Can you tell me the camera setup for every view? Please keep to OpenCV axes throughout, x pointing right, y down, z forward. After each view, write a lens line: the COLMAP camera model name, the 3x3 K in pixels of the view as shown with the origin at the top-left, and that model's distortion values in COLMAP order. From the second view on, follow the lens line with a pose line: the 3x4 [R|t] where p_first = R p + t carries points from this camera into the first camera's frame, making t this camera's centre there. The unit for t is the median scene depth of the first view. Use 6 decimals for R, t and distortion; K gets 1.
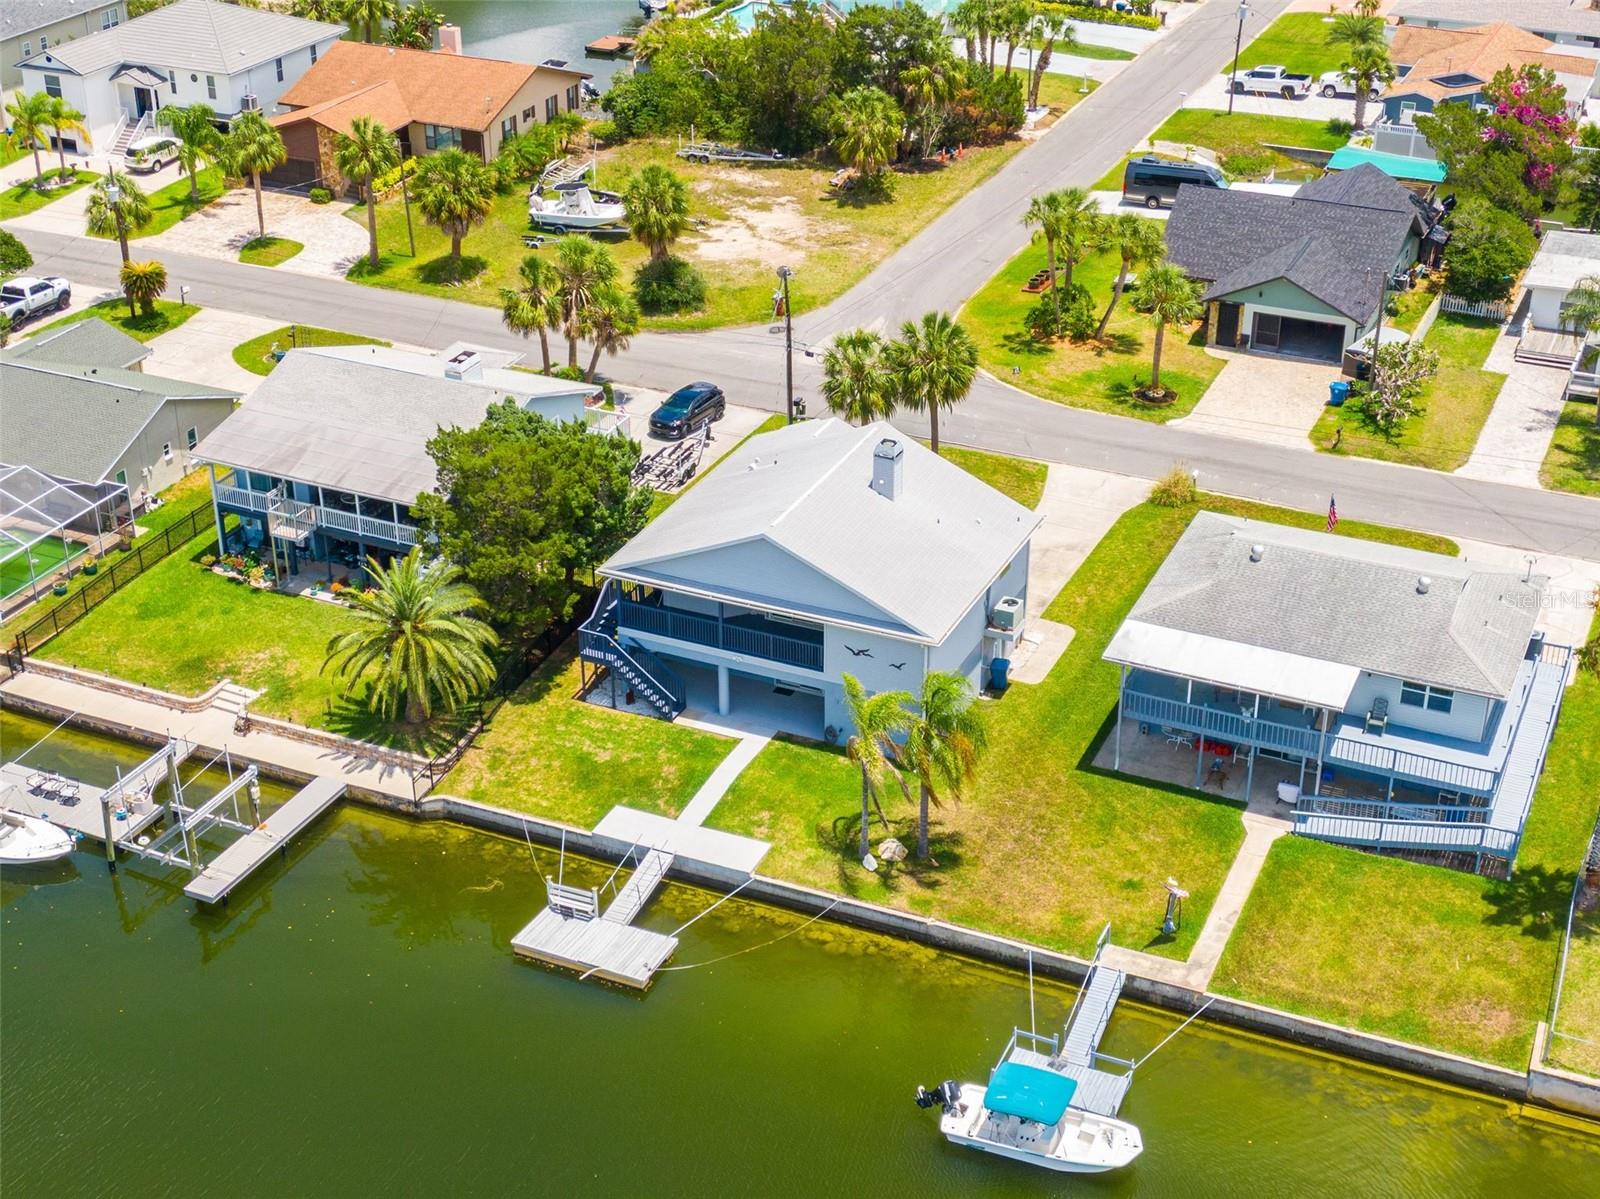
lens RADIAL K [[2238.4, 0, 780.8], [0, 2238.4, 638.2], [0, 0, 1]] dist [-0.008331, 0.000000]
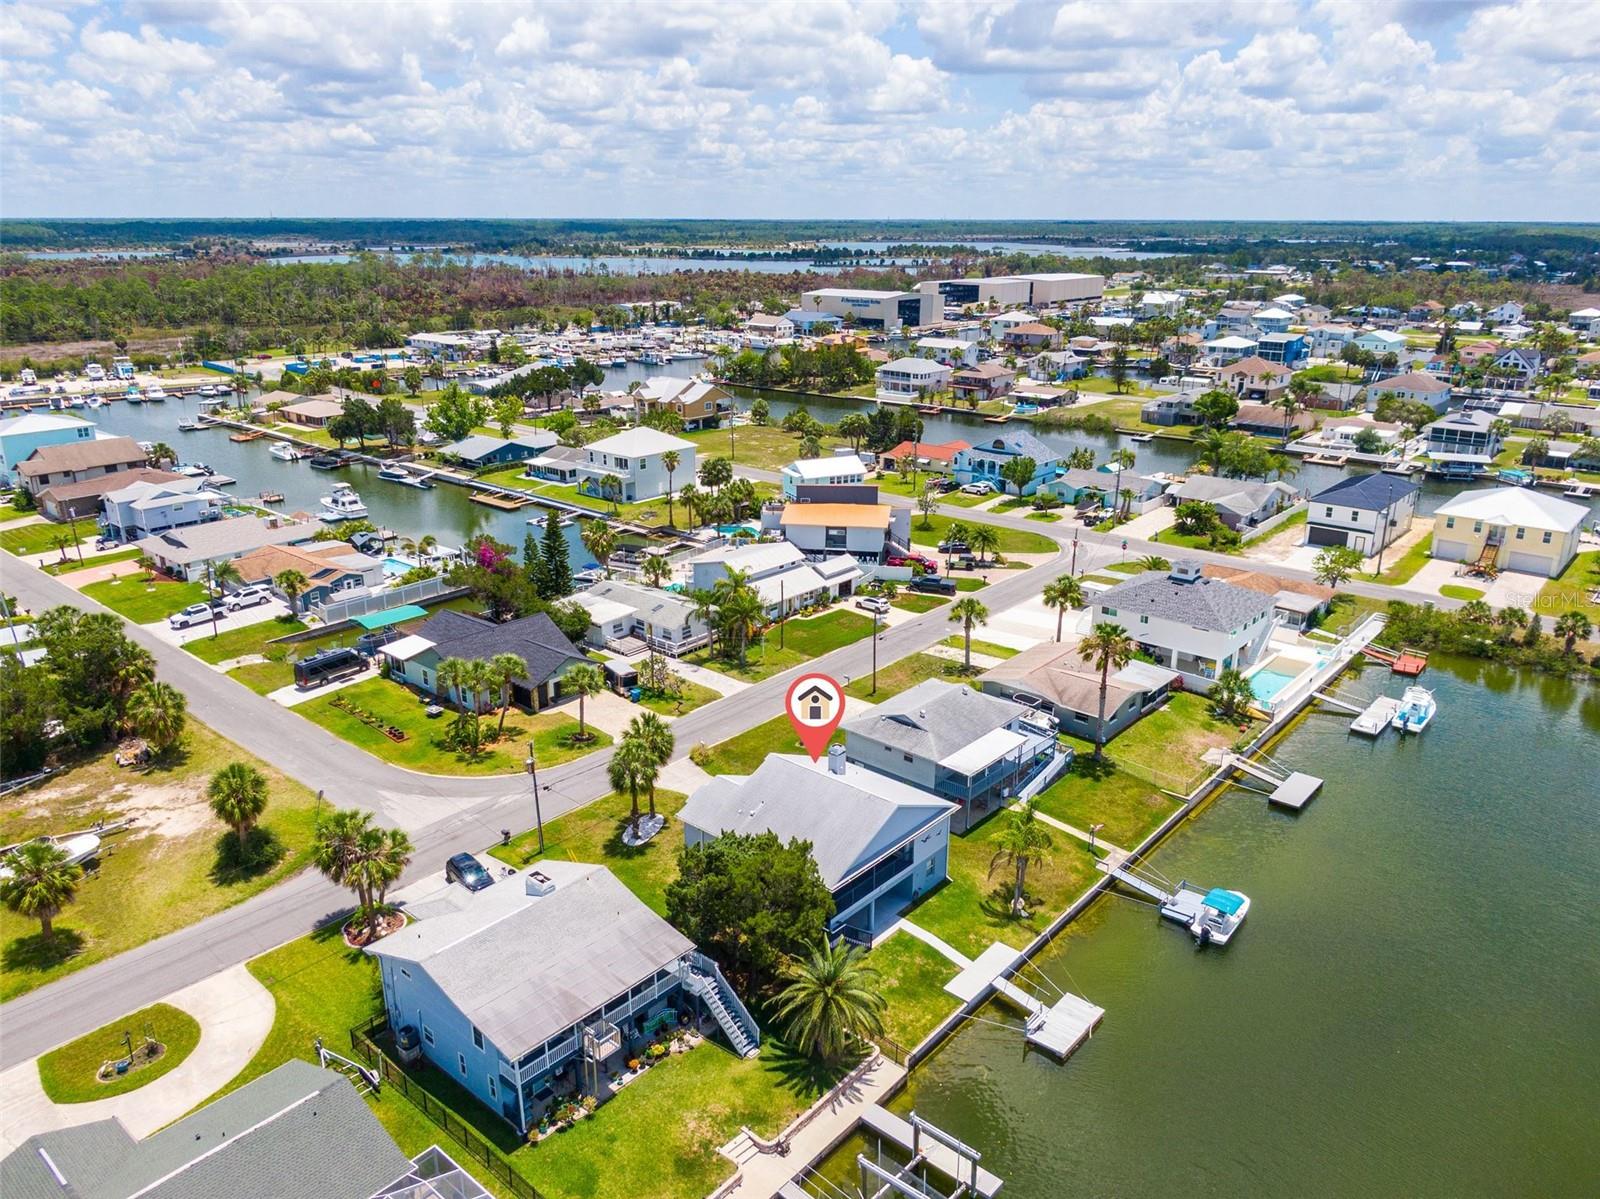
lens RADIAL K [[1145.5, 0, 793.9], [0, 1145.5, 611.8], [0, 0, 1]] dist [0.032191, -0.055608]
pose [[0.278125, -0.308028, 0.909816, -0.732016], [0.466345, 0.871367, 0.152452, -0.323155], [-0.839743, 0.381888, 0.385996, 0.601664]]
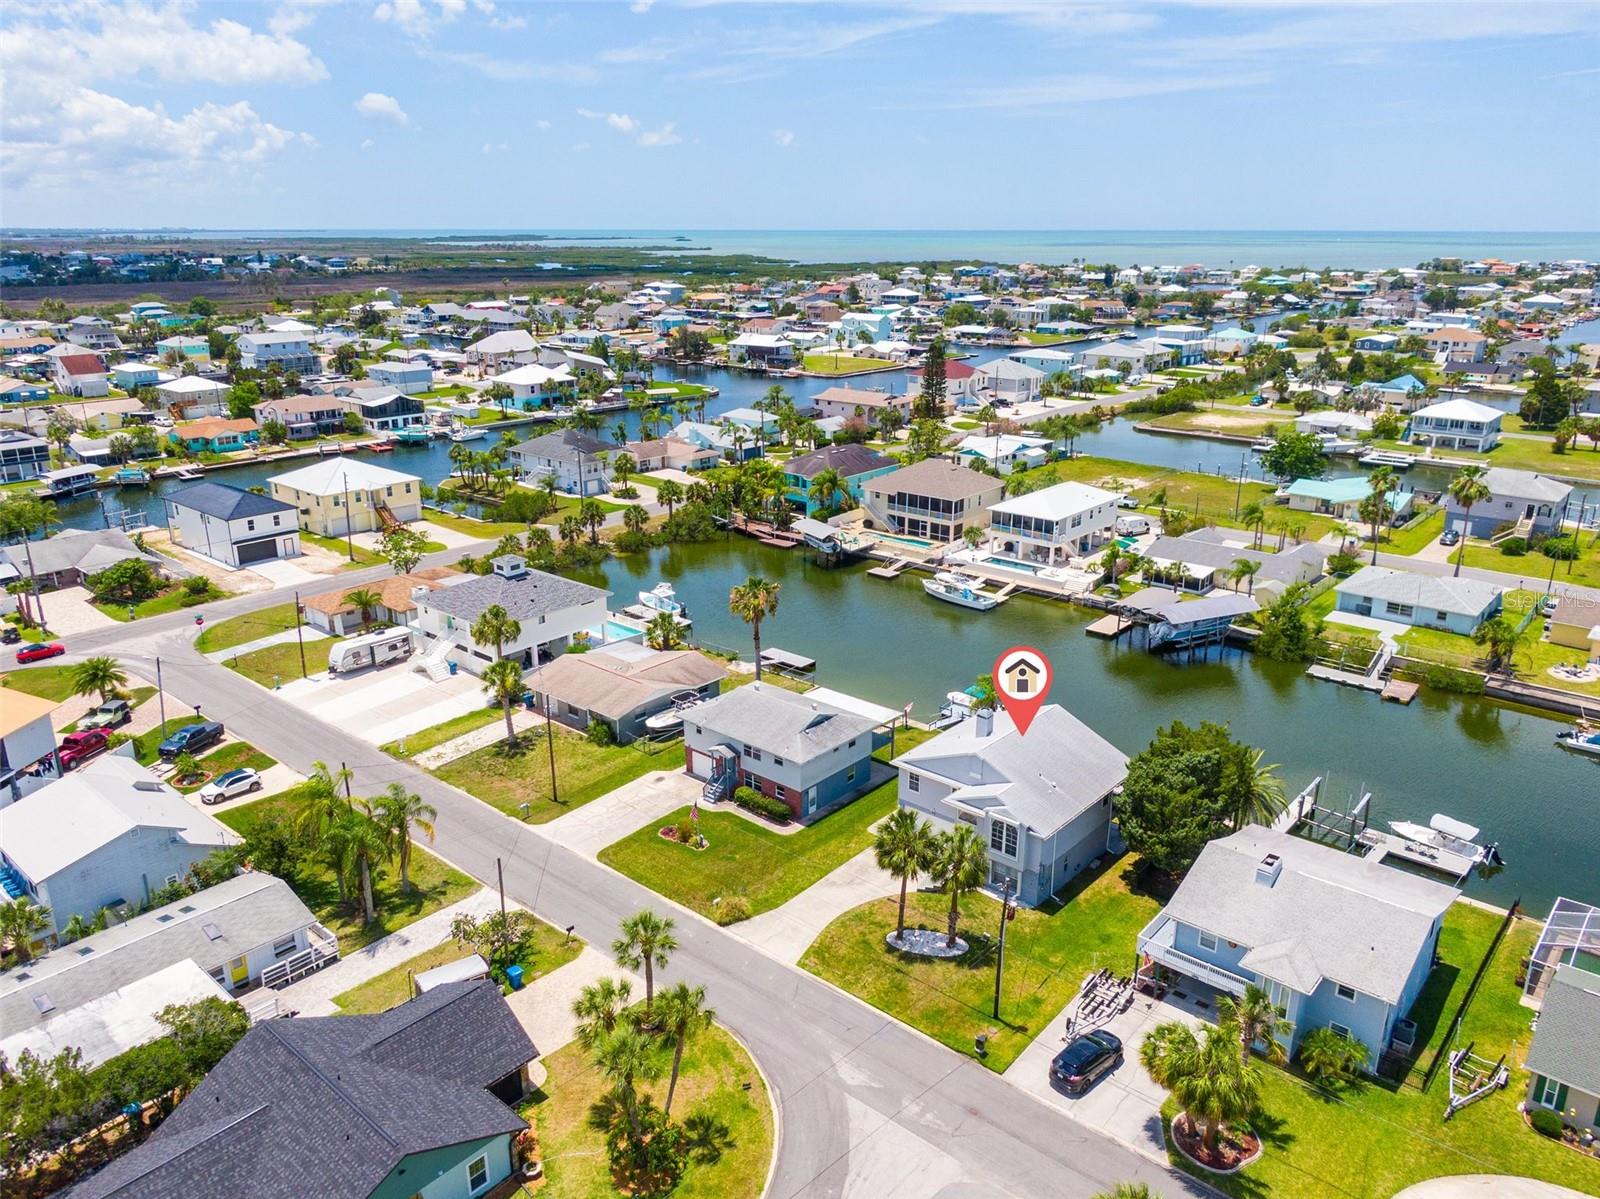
lens RADIAL K [[1145.5, 0, 802.1], [0, 1145.5, 599.4], [0, 0, 1]] dist [0.032191, -0.055608]
pose [[-0.963209, -0.079899, 0.256601, -0.041208], [0.133858, 0.685301, 0.715852, -0.821072], [-0.233045, 0.723863, -0.649393, 1.519884]]
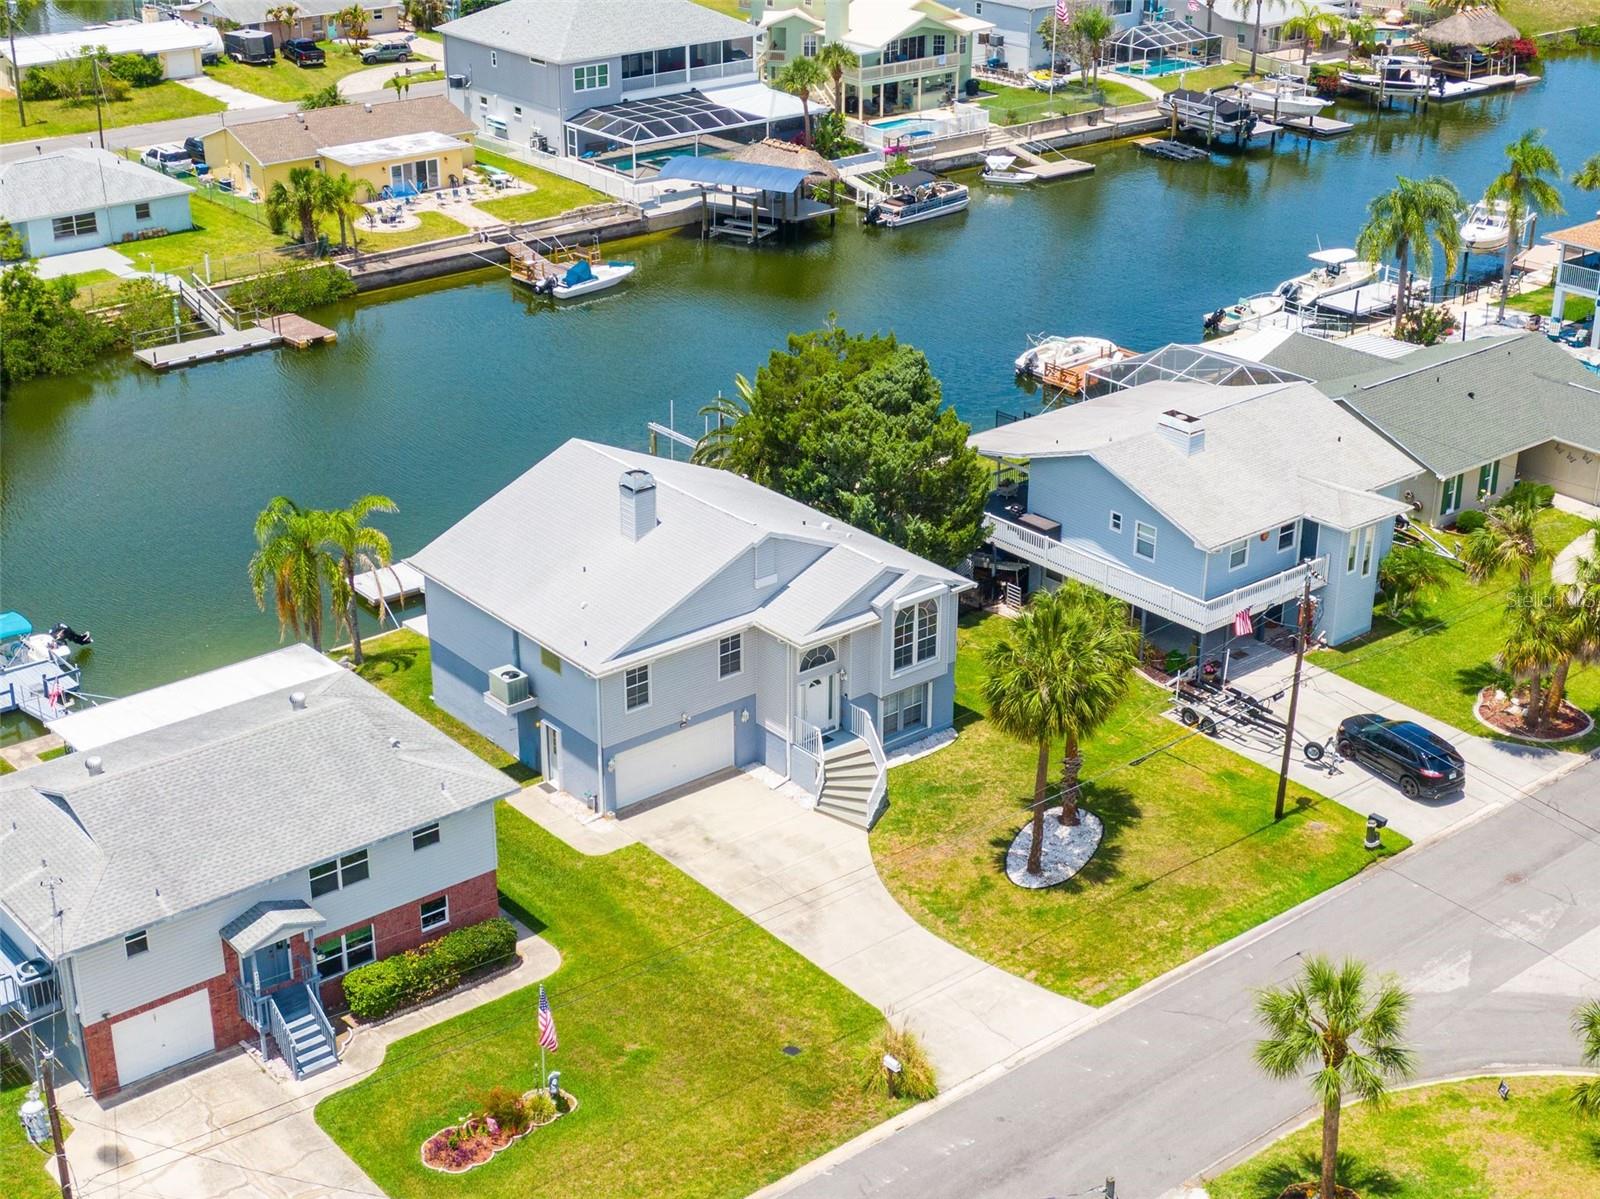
lens RADIAL K [[2238.4, 0, 786.8], [0, 2238.4, 636.6], [0, 0, 1]] dist [-0.008331, 0.000000]
pose [[-0.428171, 0.386593, -0.816833, 0.711926], [-0.442496, 0.698420, 0.562500, -0.524608], [0.787951, 0.602292, -0.127978, 1.136421]]
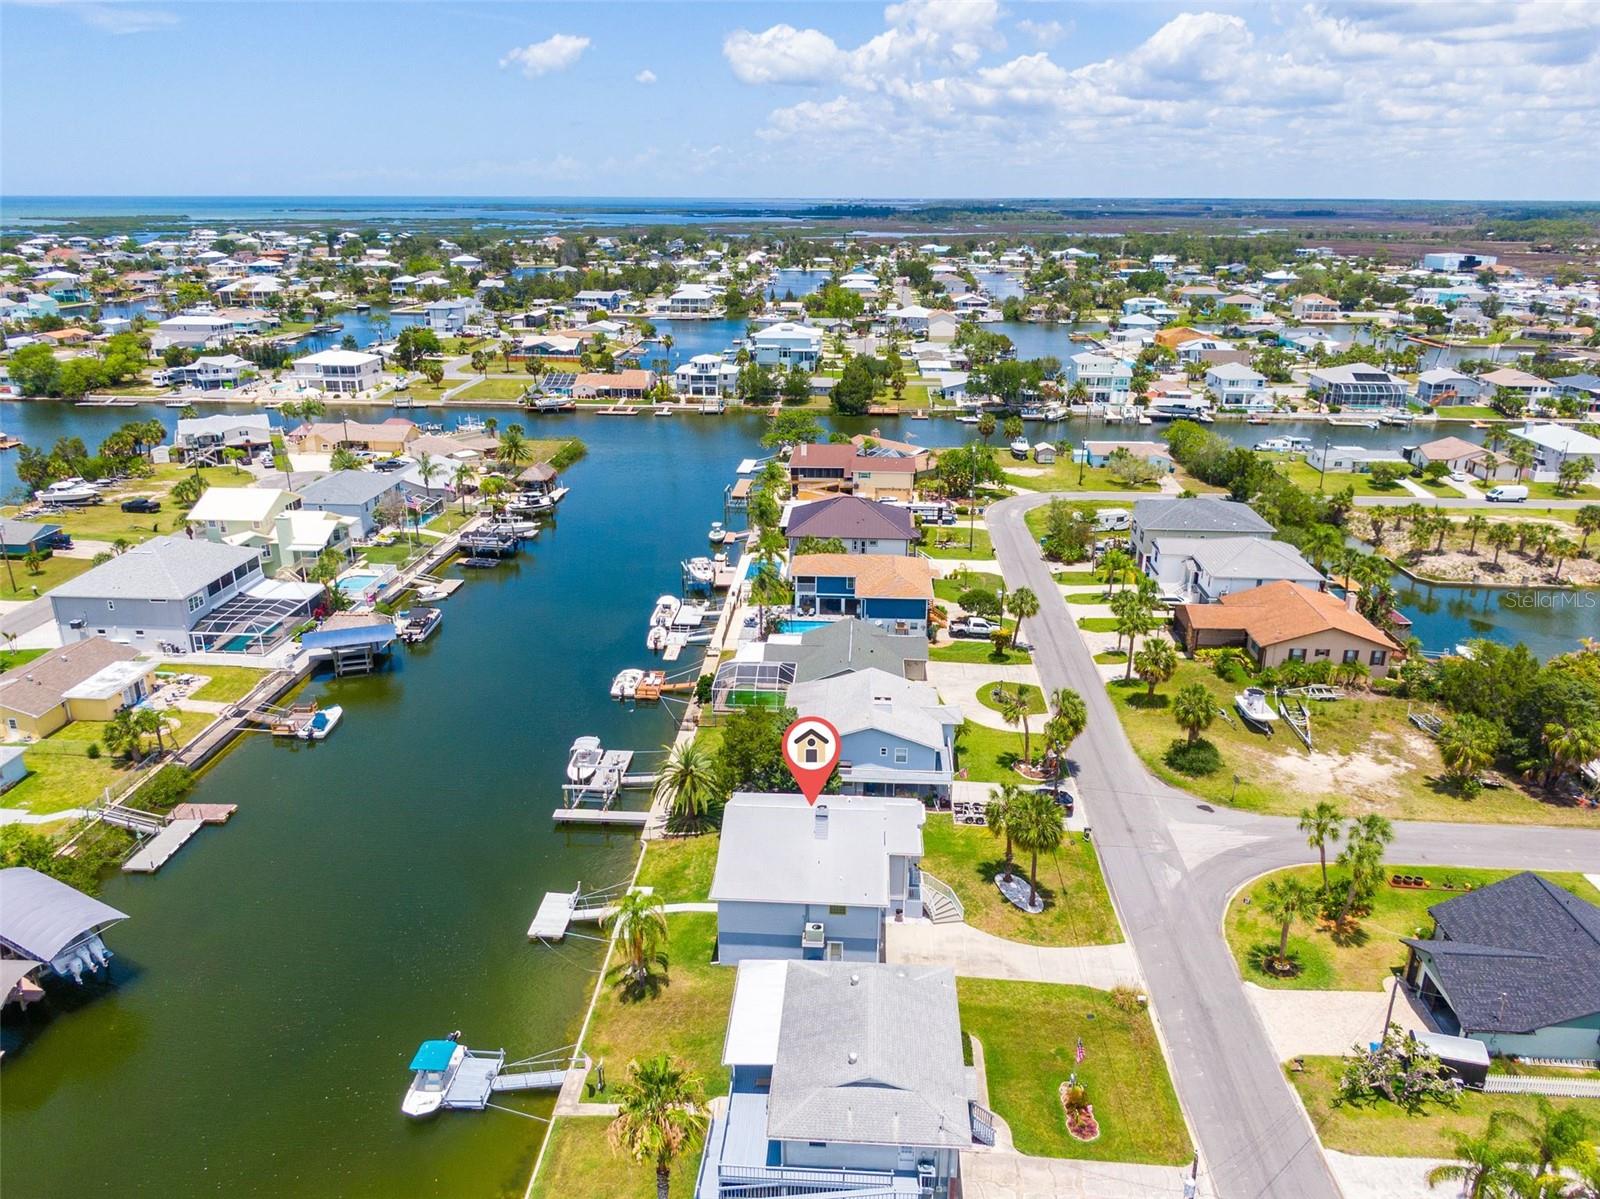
lens RADIAL K [[1145.5, 0, 807.2], [0, 1145.5, 592.4], [0, 0, 1]] dist [0.032191, -0.055608]
pose [[0.372062, 0.307318, -0.875857, 0.747106], [-0.459632, 0.880789, 0.113798, -0.318448], [0.806417, 0.360232, 0.468961, 0.481269]]
